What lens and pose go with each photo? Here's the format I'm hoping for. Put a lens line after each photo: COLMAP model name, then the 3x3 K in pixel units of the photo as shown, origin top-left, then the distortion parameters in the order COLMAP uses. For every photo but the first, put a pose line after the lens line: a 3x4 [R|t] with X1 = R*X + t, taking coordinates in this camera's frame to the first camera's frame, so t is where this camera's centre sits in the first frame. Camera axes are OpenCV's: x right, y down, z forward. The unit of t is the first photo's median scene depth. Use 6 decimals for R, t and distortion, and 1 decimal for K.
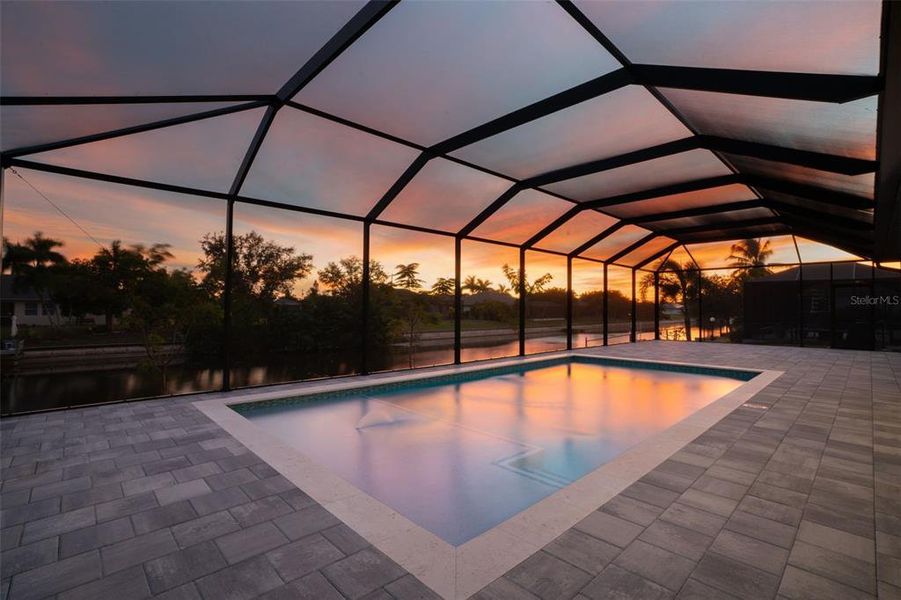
lens RADIAL K [[413.6, 0, 447.7], [0, 413.6, 298.6], [0, 0, 1]] dist [-0.069132, 0.025506]
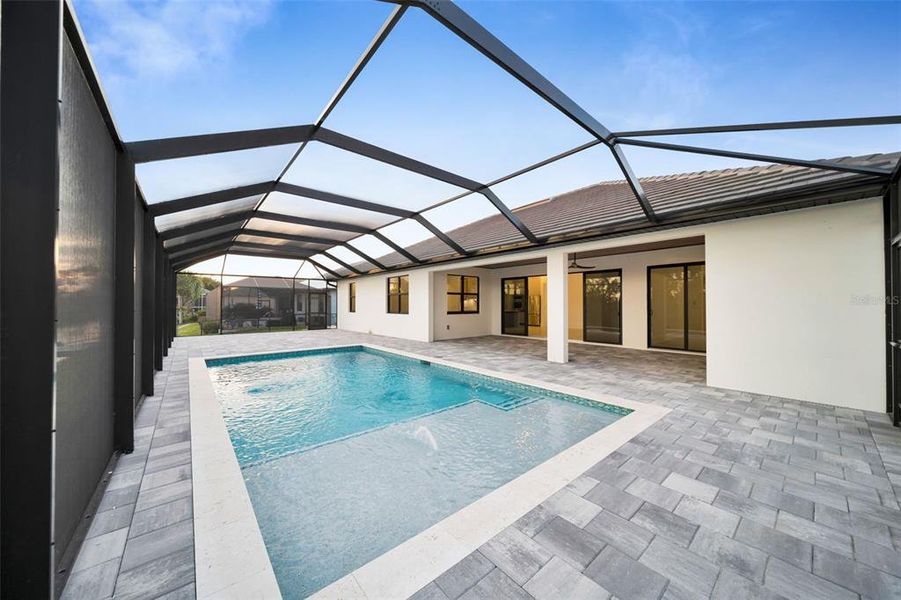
lens RADIAL K [[316.8, 0, 445.0], [0, 316.8, 300.2], [0, 0, 1]] dist [0.000055, 0.000024]
pose [[0.062099, 0.006996, 0.998045, -0.834412], [-0.016887, 0.999840, -0.005958, -0.013768], [-0.997927, -0.016484, 0.062207, 0.855711]]
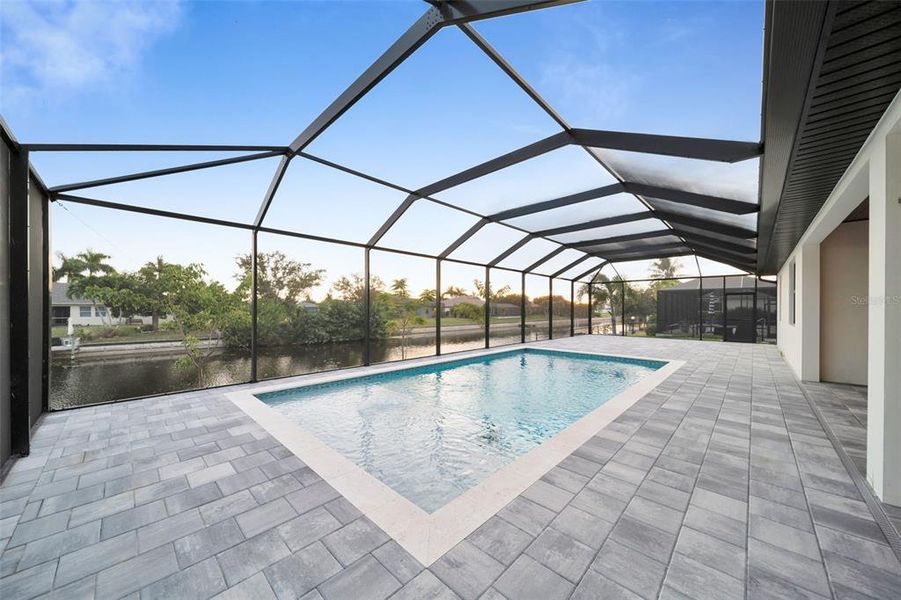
lens RADIAL K [[313.5, 0, 446.5], [0, 313.5, 308.6], [0, 0, 1]] dist [-0.000675, -0.000116]
pose [[0.999063, -0.001992, 0.043244, 0.013065], [0.000988, 0.999730, 0.023218, -0.027224], [-0.043279, -0.023154, 0.998795, 0.004498]]
